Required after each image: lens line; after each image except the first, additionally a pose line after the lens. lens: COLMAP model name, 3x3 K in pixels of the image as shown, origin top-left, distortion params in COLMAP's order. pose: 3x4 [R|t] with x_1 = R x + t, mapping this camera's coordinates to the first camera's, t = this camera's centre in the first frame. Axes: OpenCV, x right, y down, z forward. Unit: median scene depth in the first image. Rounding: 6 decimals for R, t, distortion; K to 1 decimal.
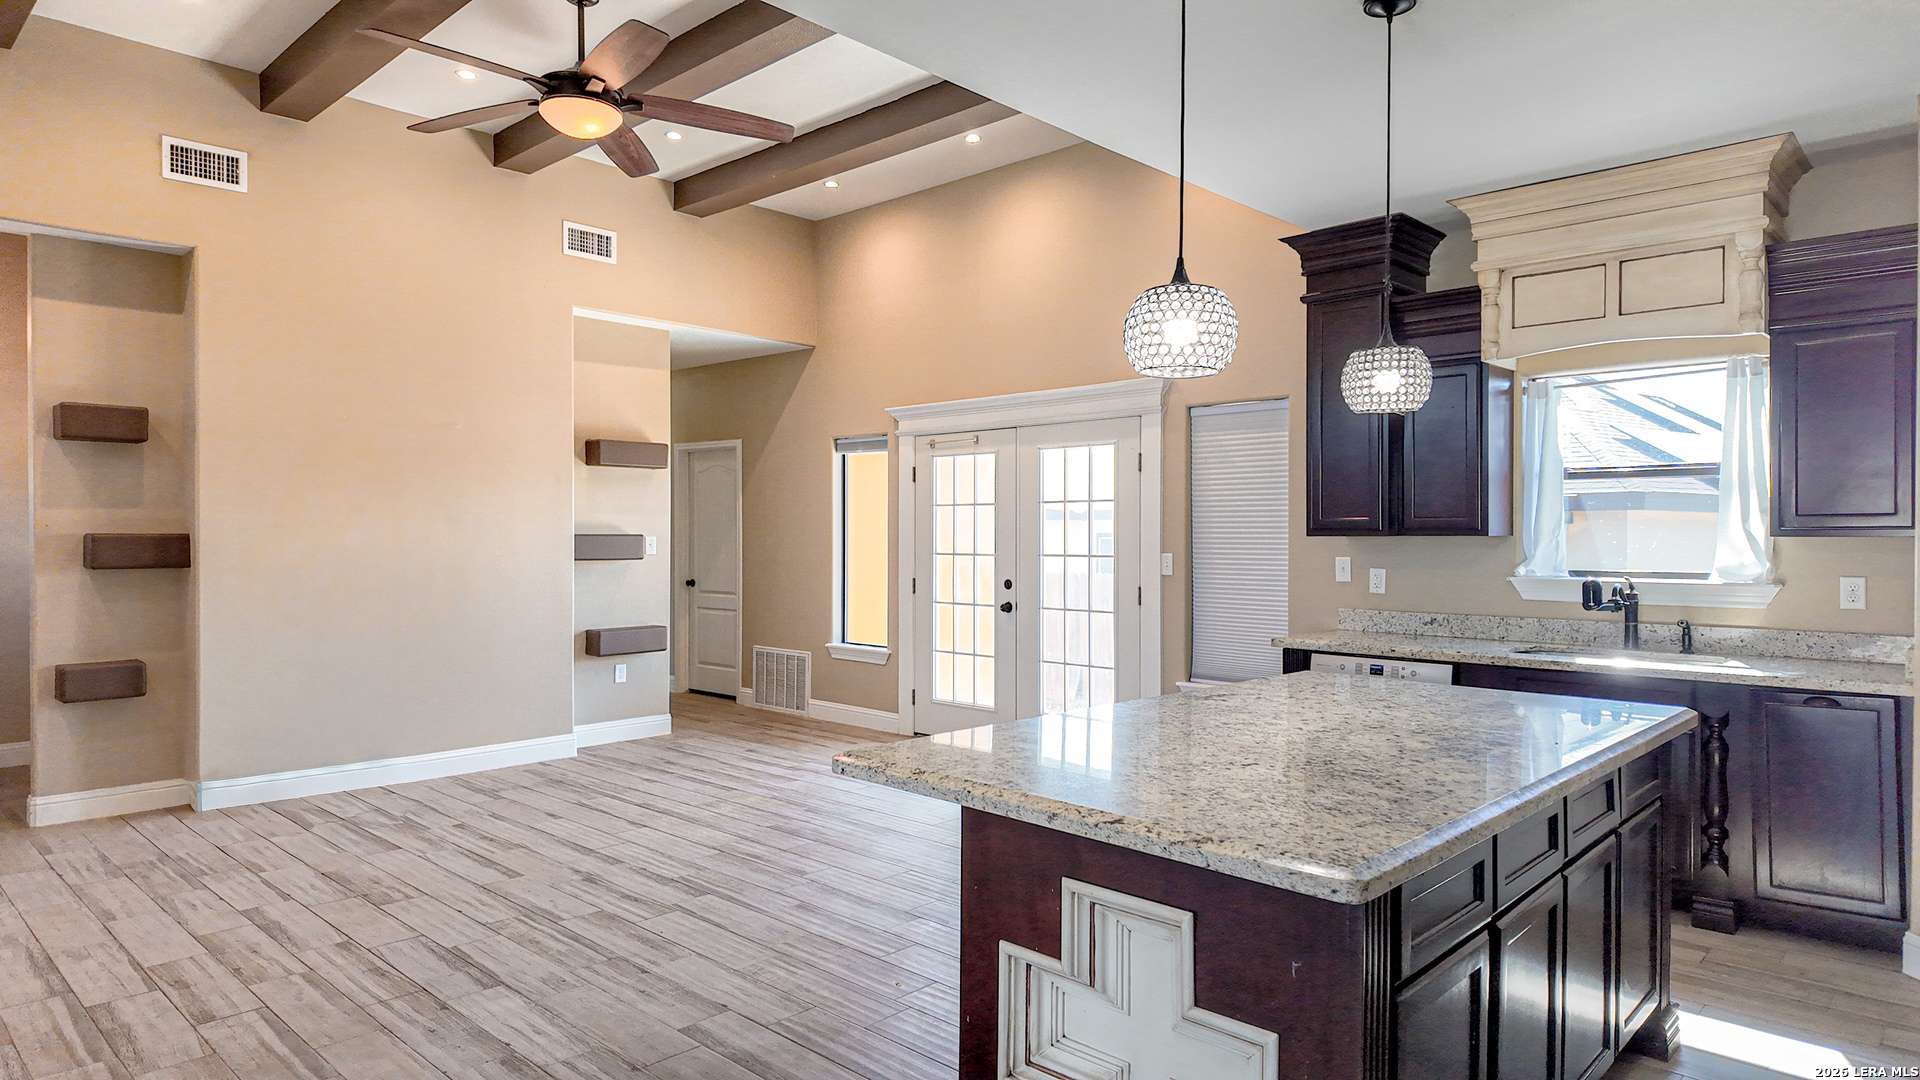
lens RADIAL K [[1128.4, 0, 996.6], [0, 1128.4, 544.7], [0, 0, 1]] dist [0.040365, -0.038456]
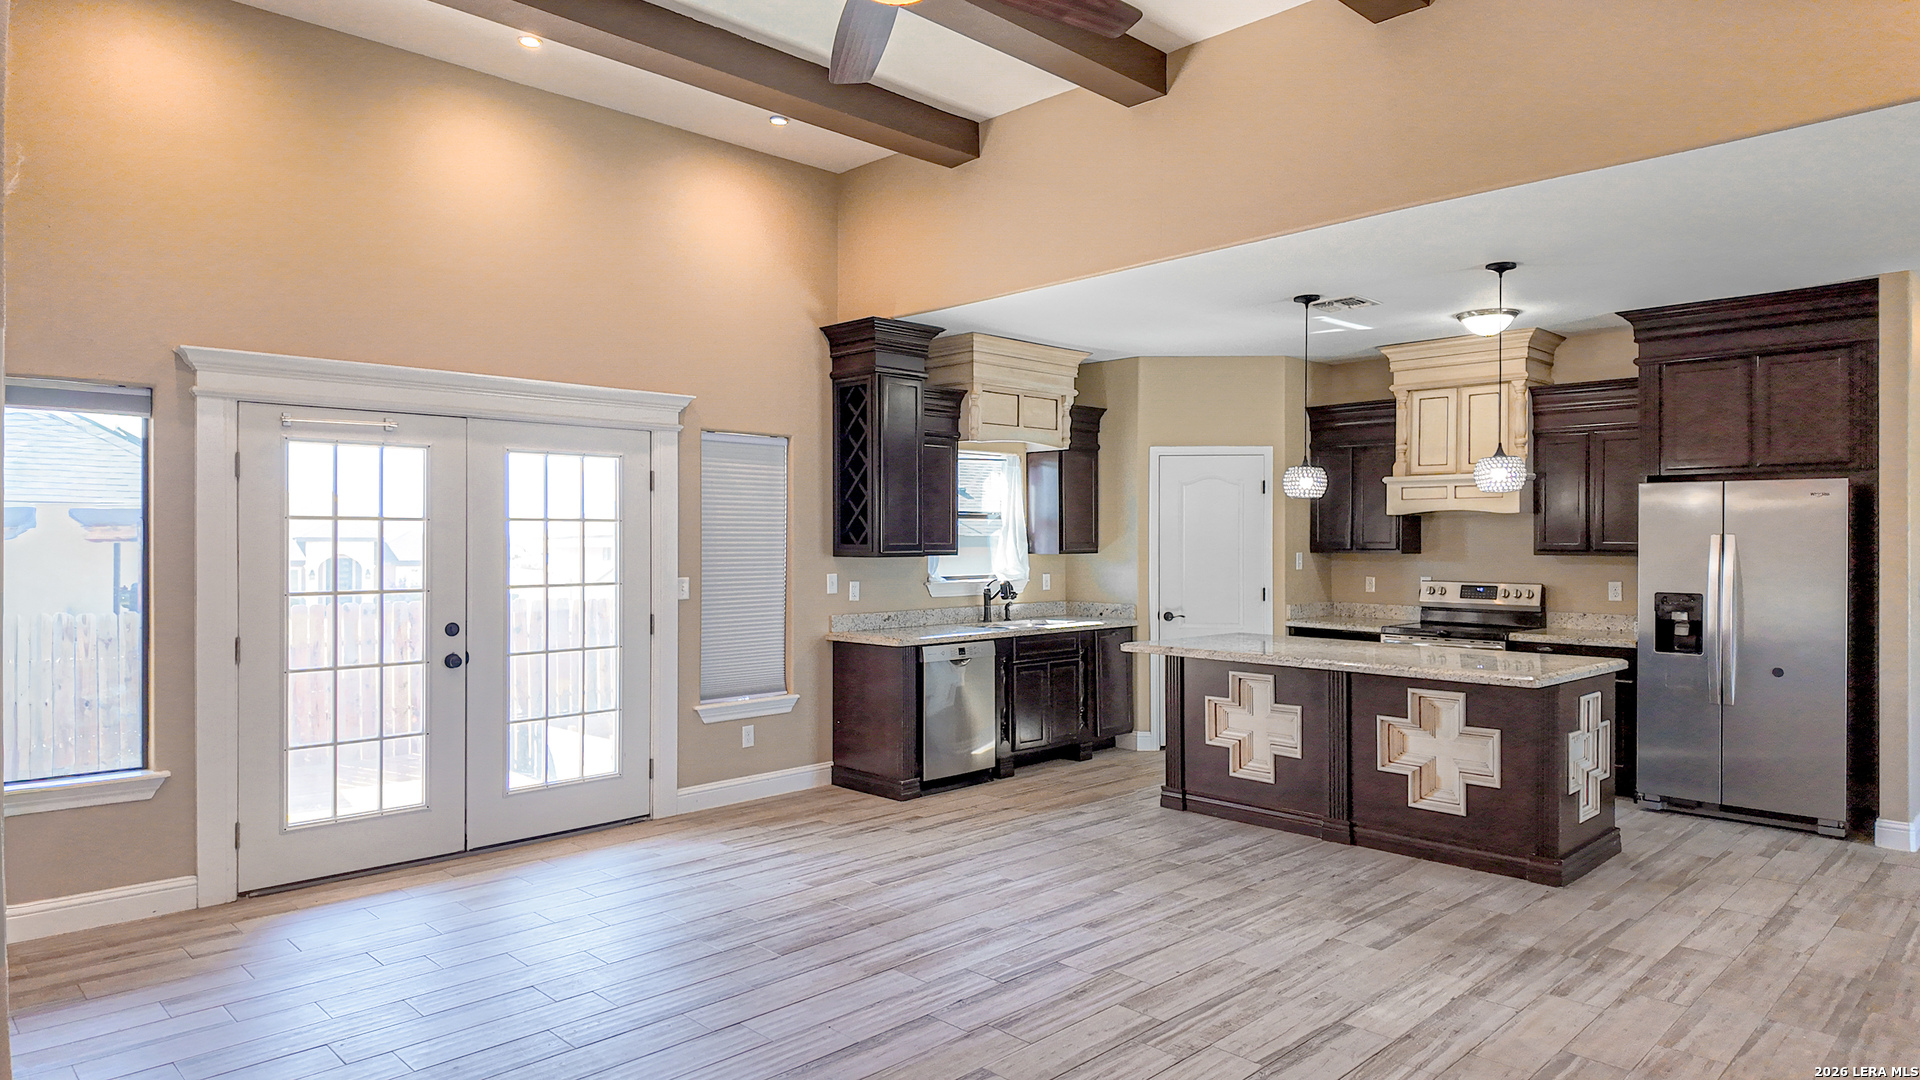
lens RADIAL K [[1108.2, 0, 969.9], [0, 1108.2, 538.8], [0, 0, 1]] dist [0.080261, -0.098626]
pose [[0.052335, -0.000590, 0.998629, -0.909268], [0.011464, 0.999934, -0.000010, -0.025658], [-0.998564, 0.011449, 0.052339, 0.803289]]
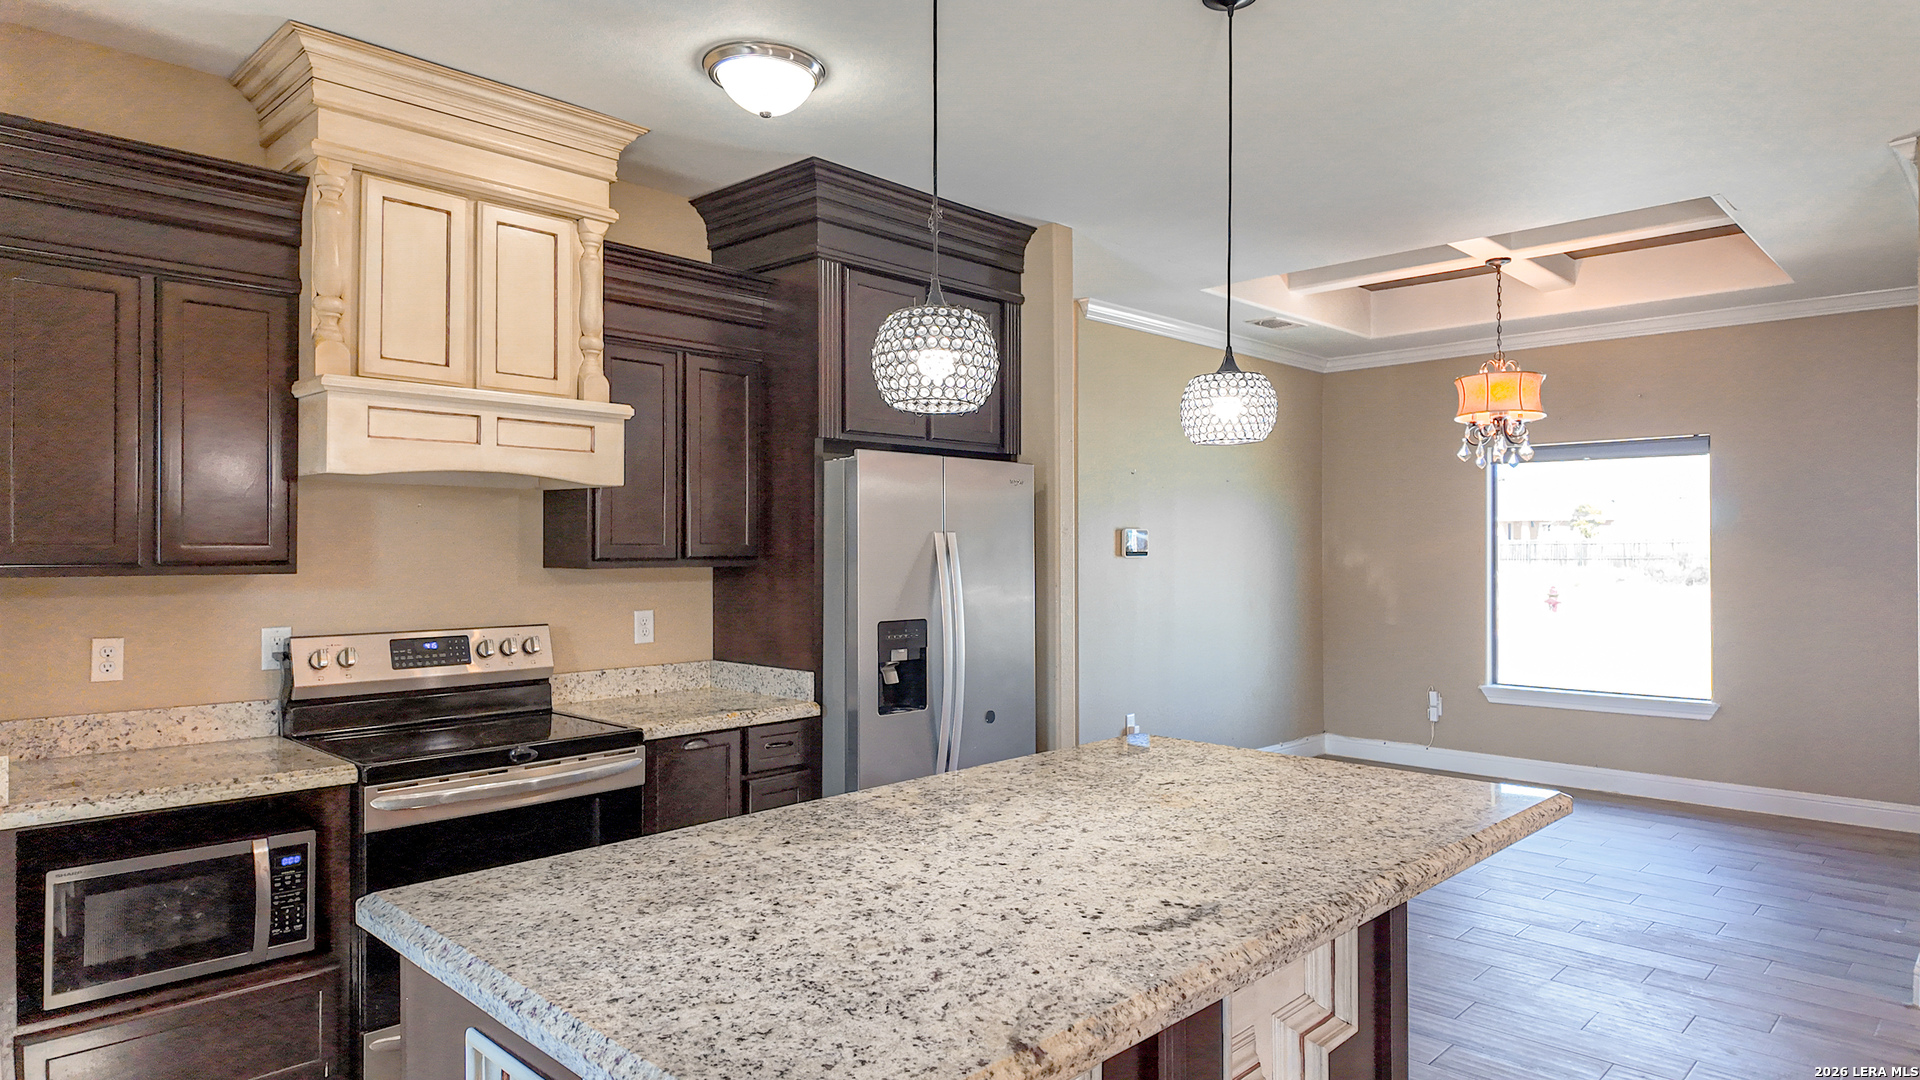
lens RADIAL K [[1141.2, 0, 966.9], [0, 1141.2, 536.1], [0, 0, 1]] dist [0.054738, -0.050979]
pose [[-0.999756, -0.000755, 0.022069, 0.161997], [-0.000681, 0.999994, 0.003392, -0.021386], [-0.022071, 0.003376, -0.999751, 0.897970]]
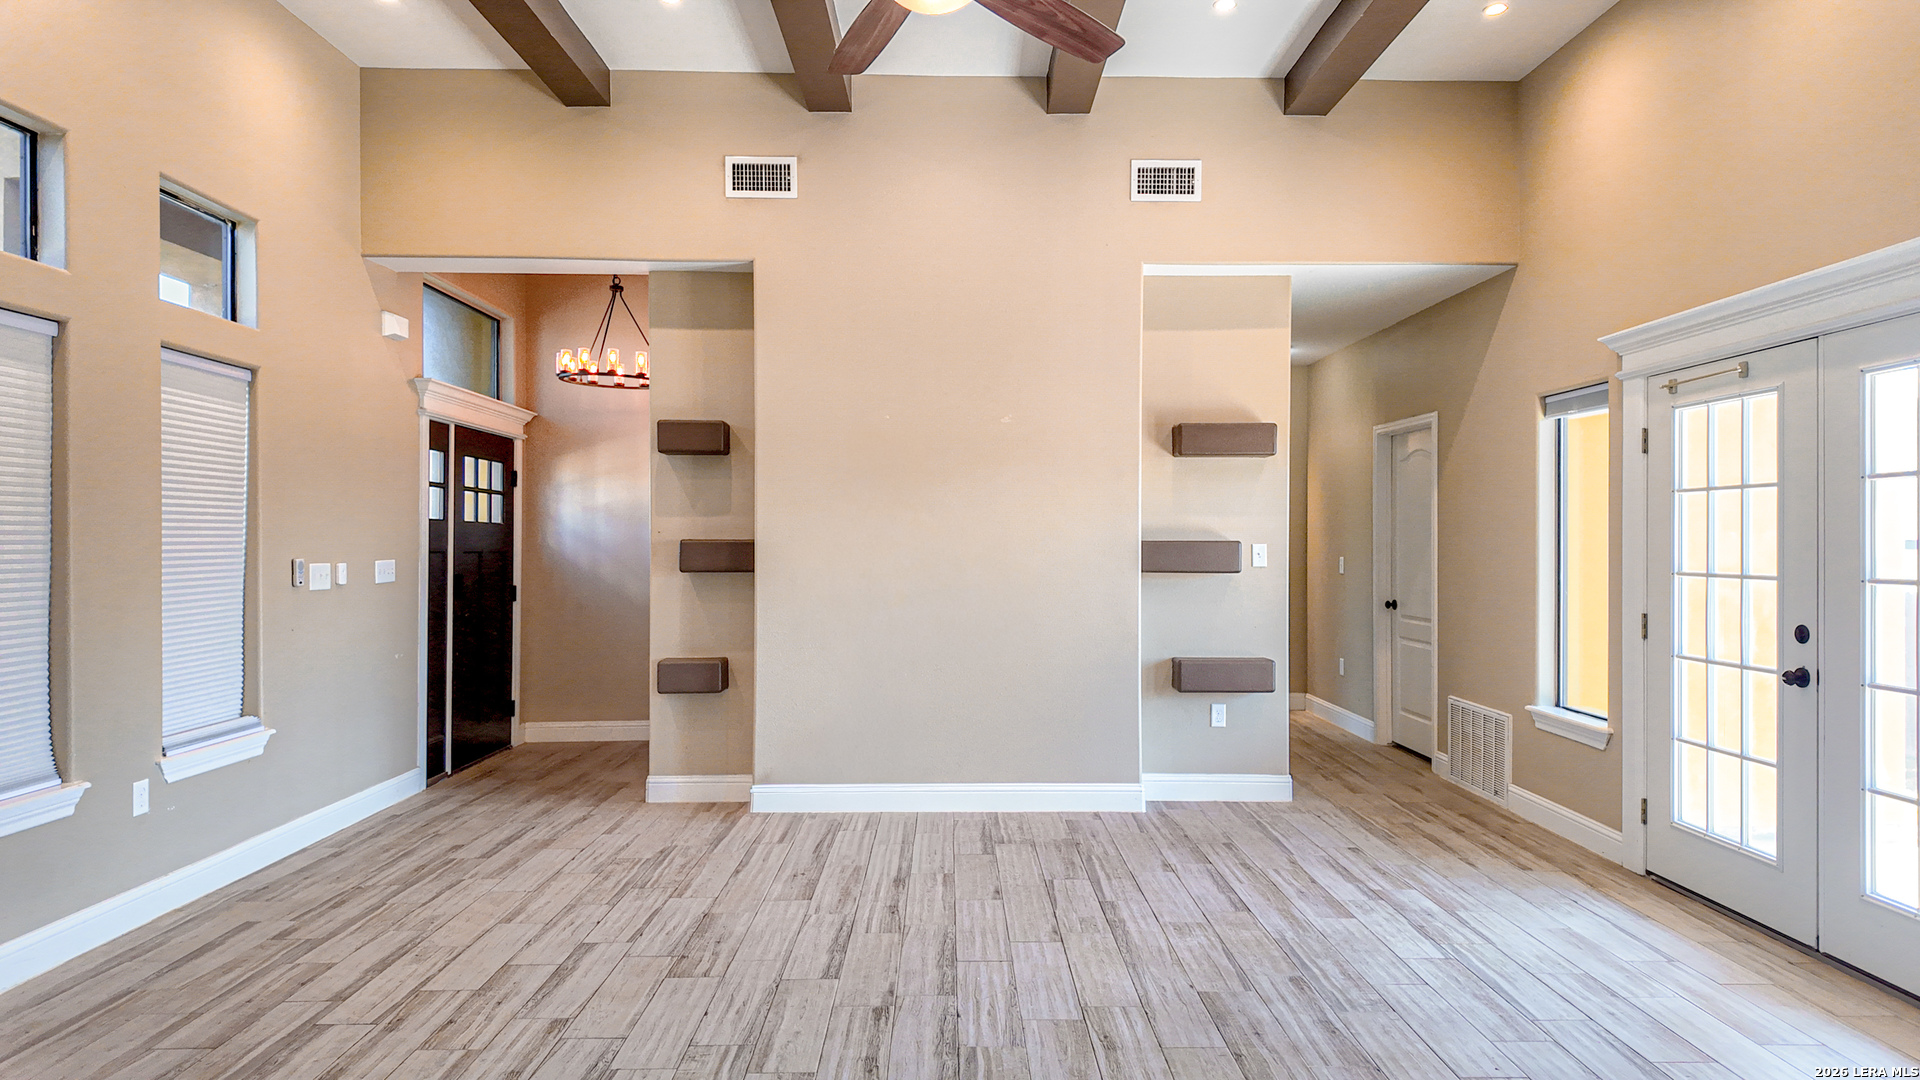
lens RADIAL K [[1141.2, 0, 966.9], [0, 1141.2, 536.1], [0, 0, 1]] dist [0.054738, -0.050979]
pose [[0.685509, -0.003990, -0.728053, 0.178343], [-0.008235, 0.999879, -0.013233, -0.000349], [0.728018, 0.015067, 0.685393, 0.434771]]
